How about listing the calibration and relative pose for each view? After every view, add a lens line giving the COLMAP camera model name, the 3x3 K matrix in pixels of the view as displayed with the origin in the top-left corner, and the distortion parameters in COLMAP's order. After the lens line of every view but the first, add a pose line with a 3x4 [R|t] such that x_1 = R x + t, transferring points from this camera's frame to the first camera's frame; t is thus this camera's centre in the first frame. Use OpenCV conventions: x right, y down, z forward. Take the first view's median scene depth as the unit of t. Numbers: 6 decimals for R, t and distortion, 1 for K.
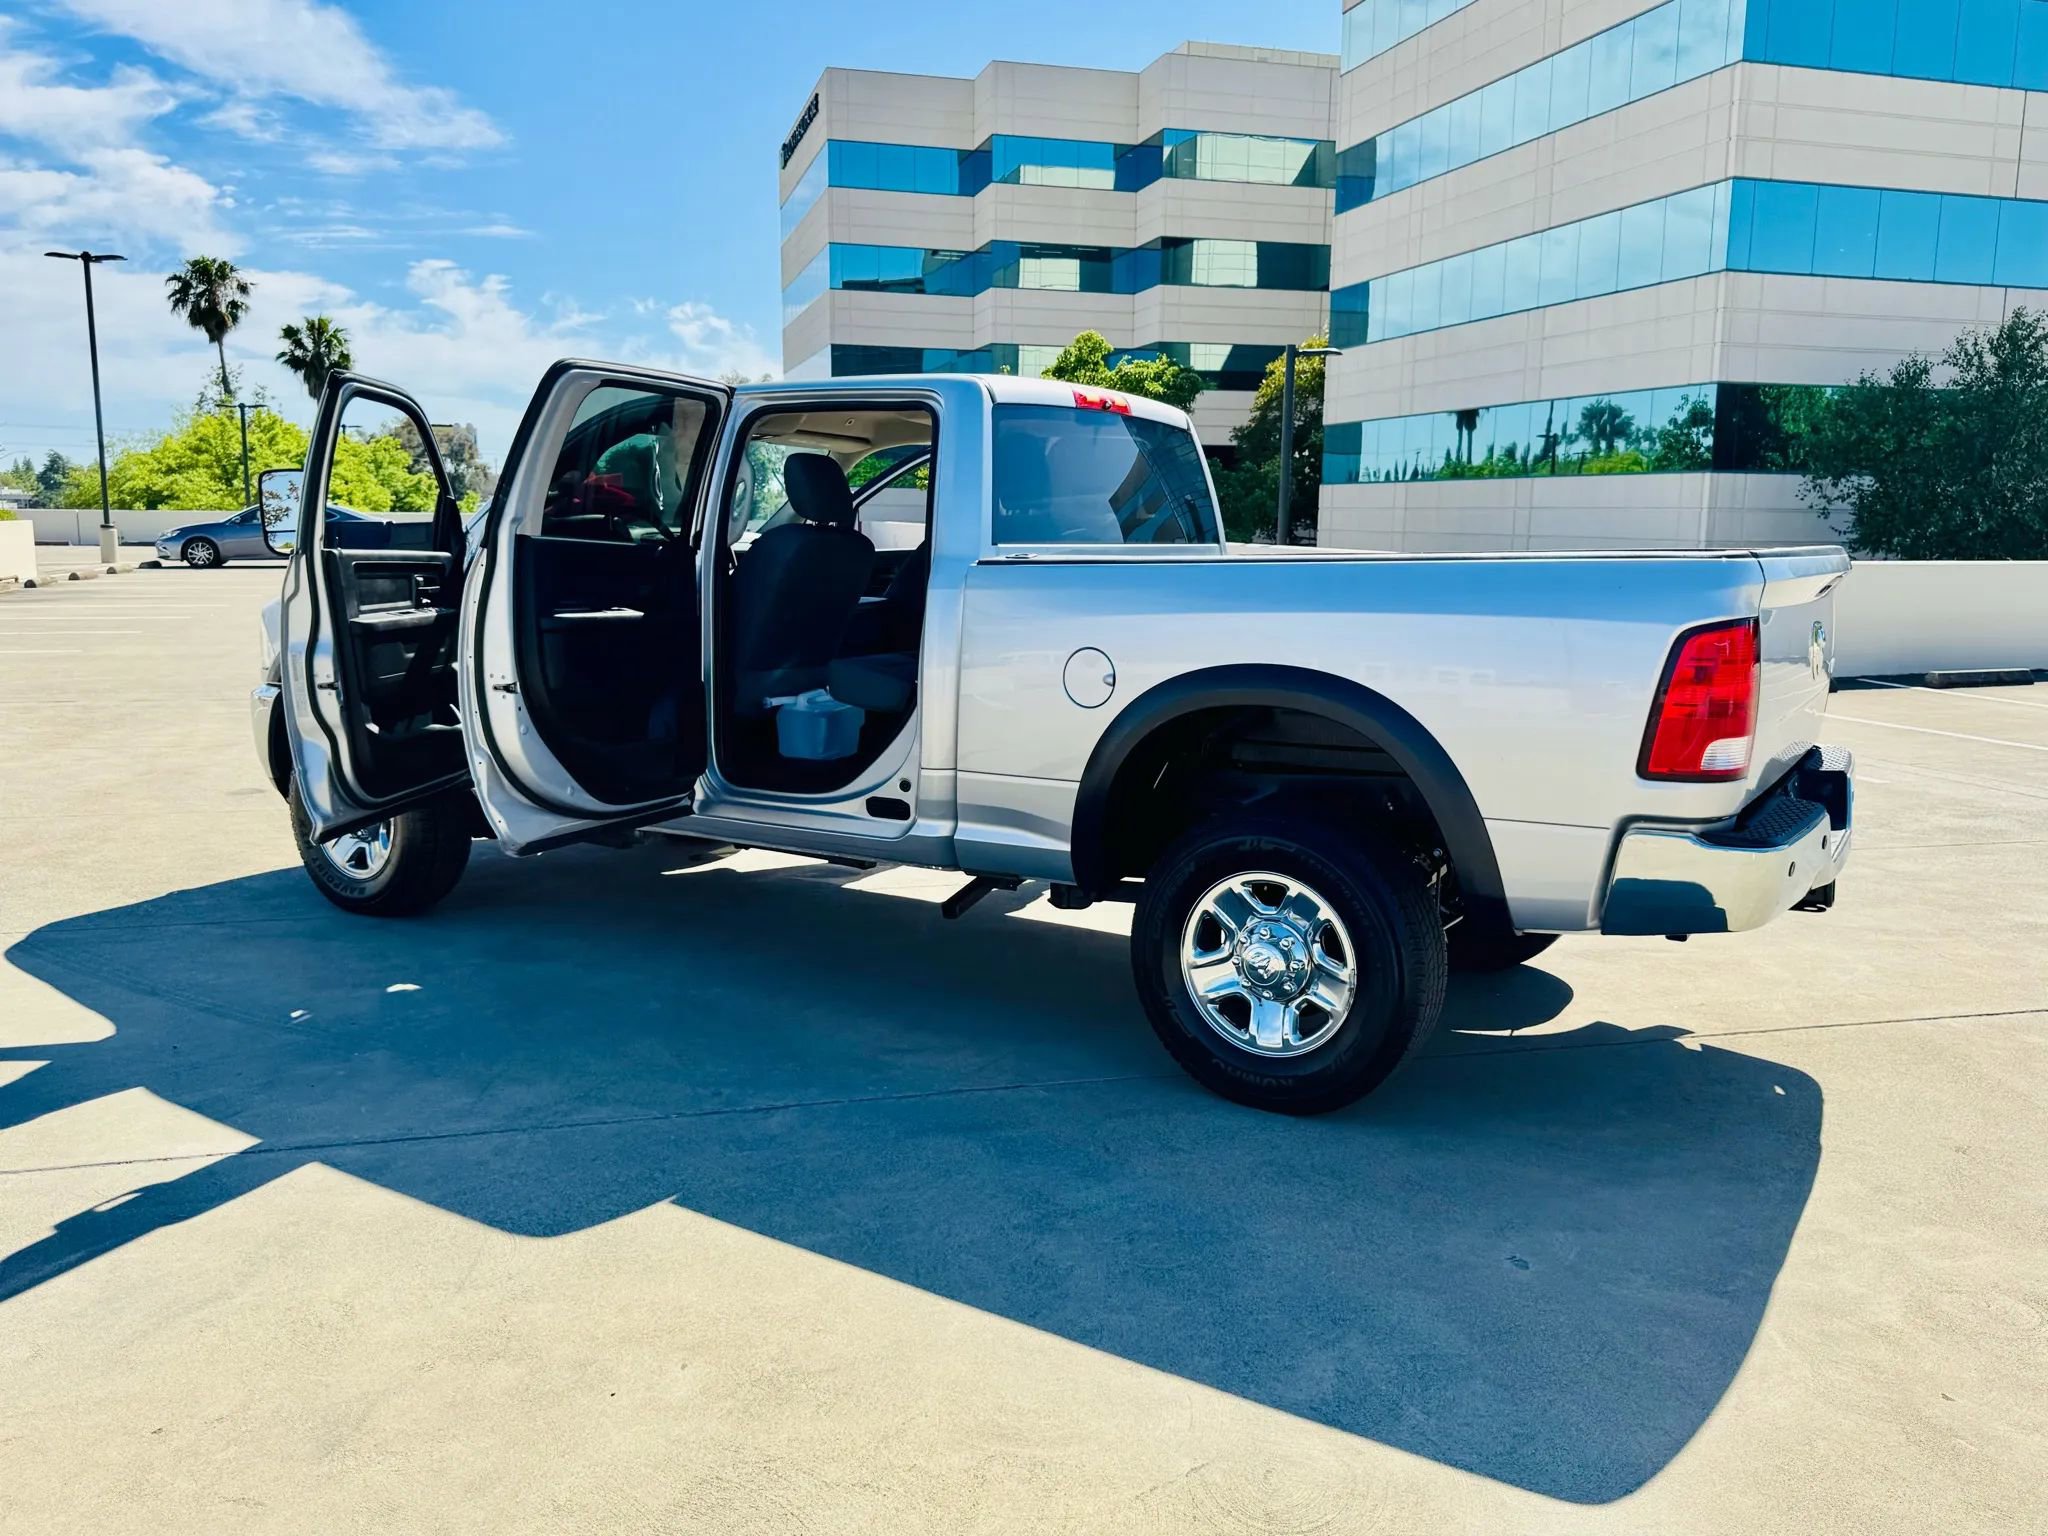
lens RADIAL K [[1590.5, 0, 1029.5], [0, 1590.5, 764.6], [0, 0, 1]] dist [0.038620, -0.052792]
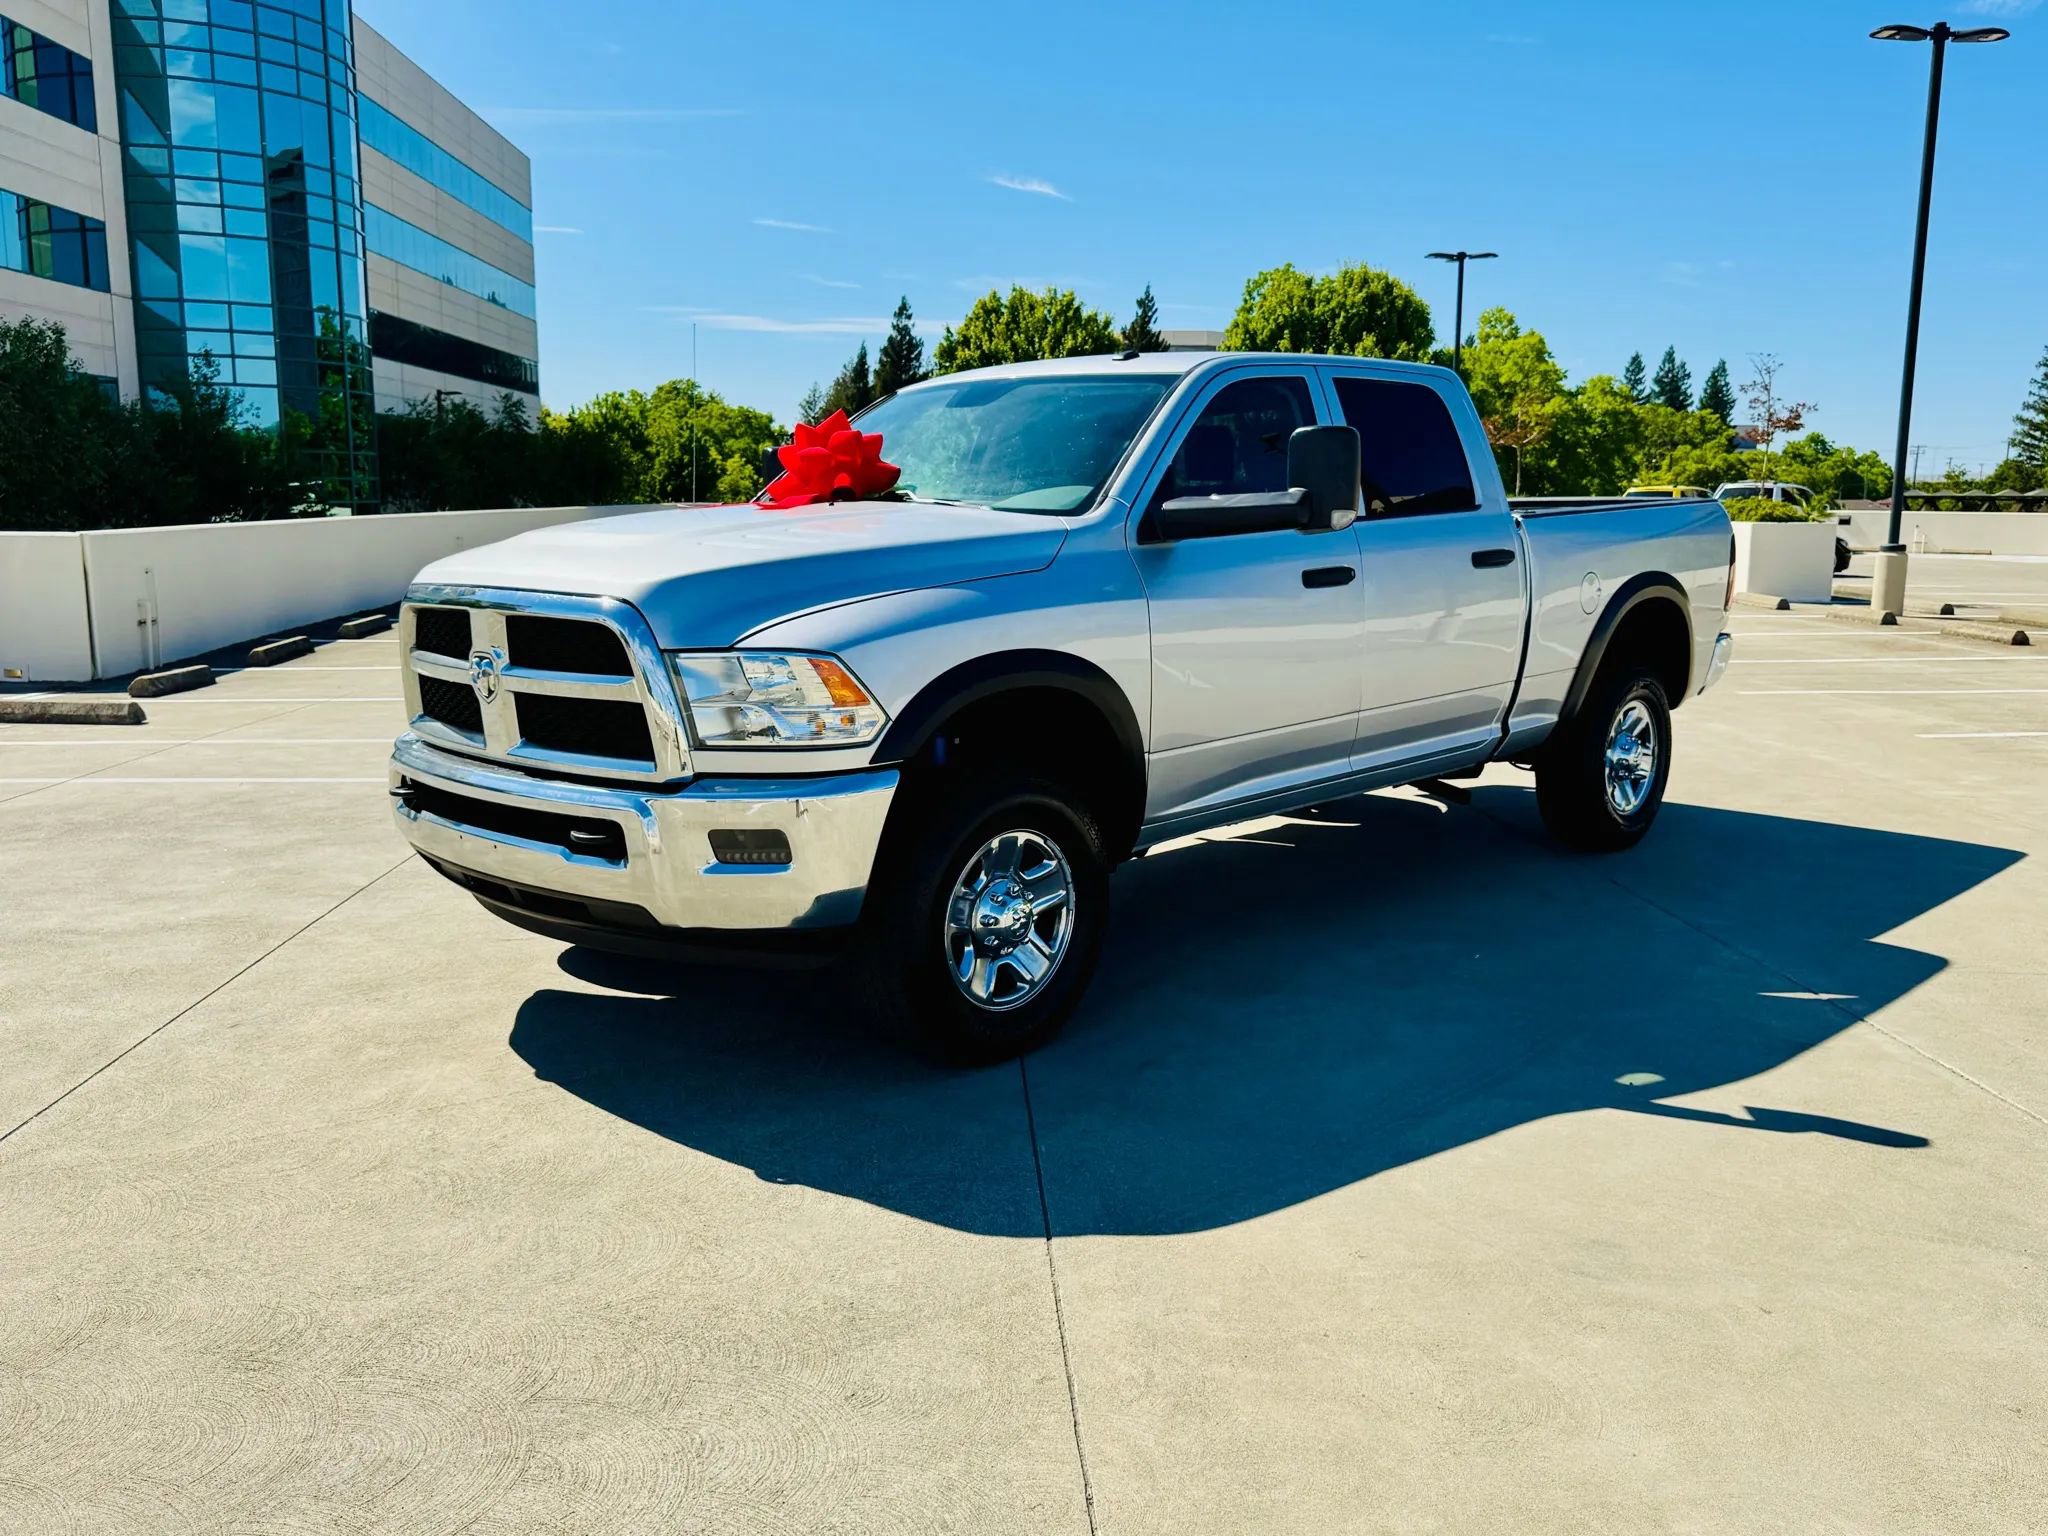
lens RADIAL K [[1655.7, 0, 1033.8], [0, 1655.7, 773.9], [0, 0, 1]] dist [0.053723, -0.077267]
pose [[0.206742, -0.172481, 0.963072, -1.319424], [0.149777, 0.978315, 0.143058, -0.158007], [-0.966863, 0.114670, 0.228093, 0.978214]]
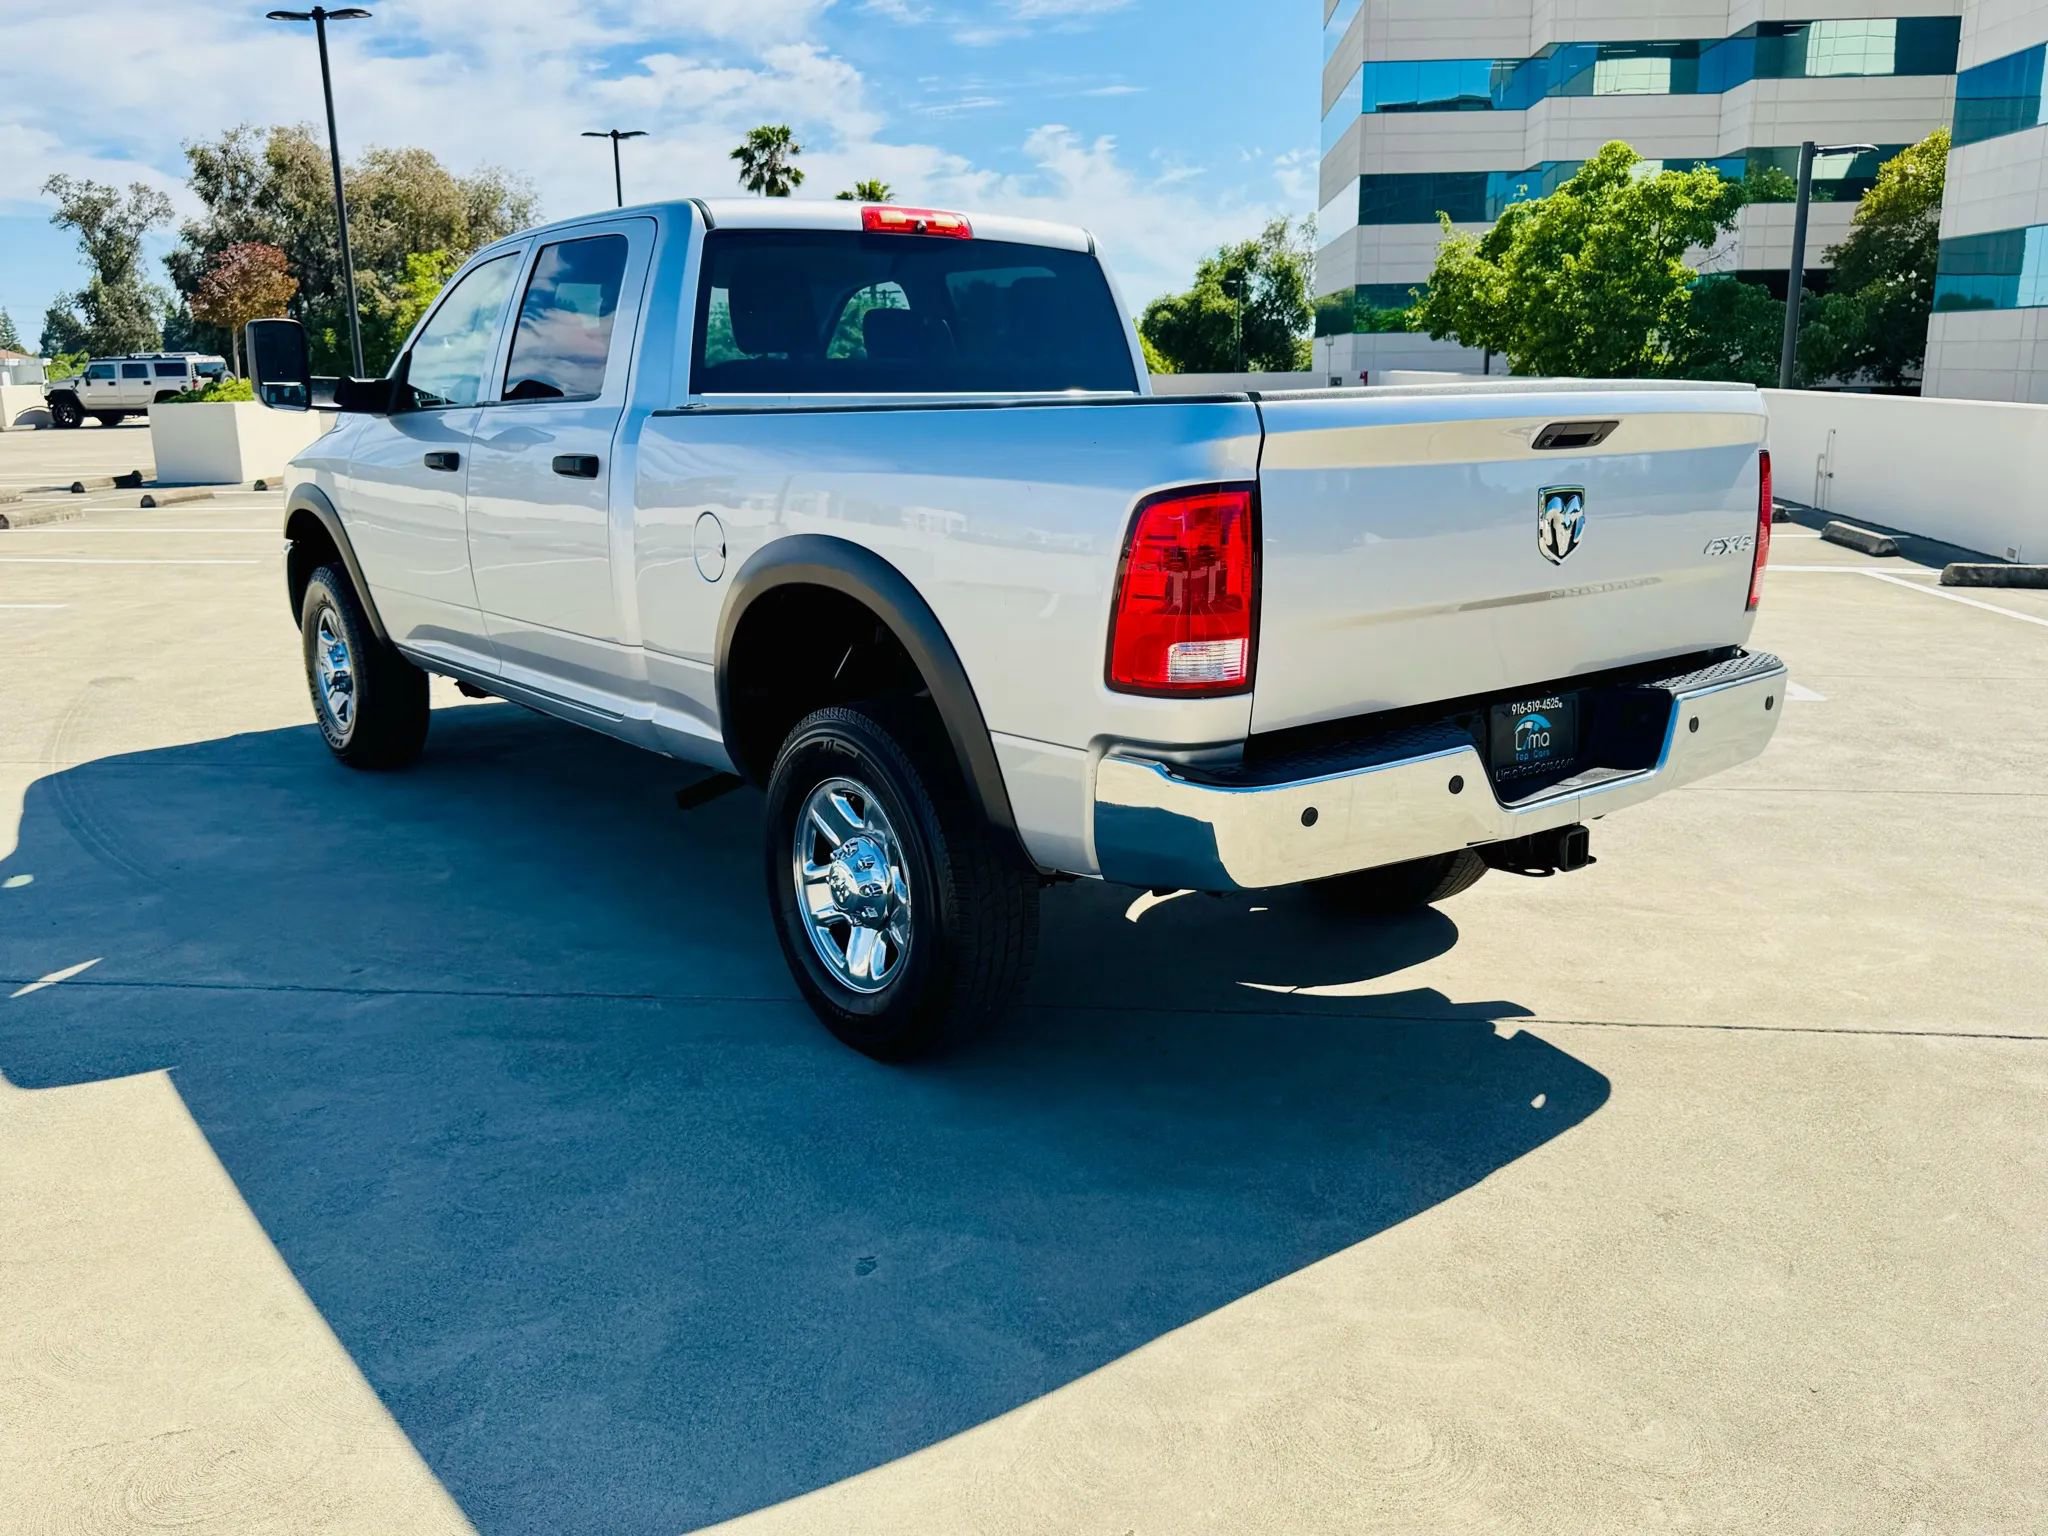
lens RADIAL K [[1655.7, 0, 1024.1], [0, 1655.7, 757.0], [0, 0, 1]] dist [0.053723, -0.077267]
pose [[0.940335, 0.057206, -0.335408, 0.434077], [-0.032095, 0.996283, 0.079942, -0.014924], [0.338734, -0.064407, 0.938675, 0.157115]]
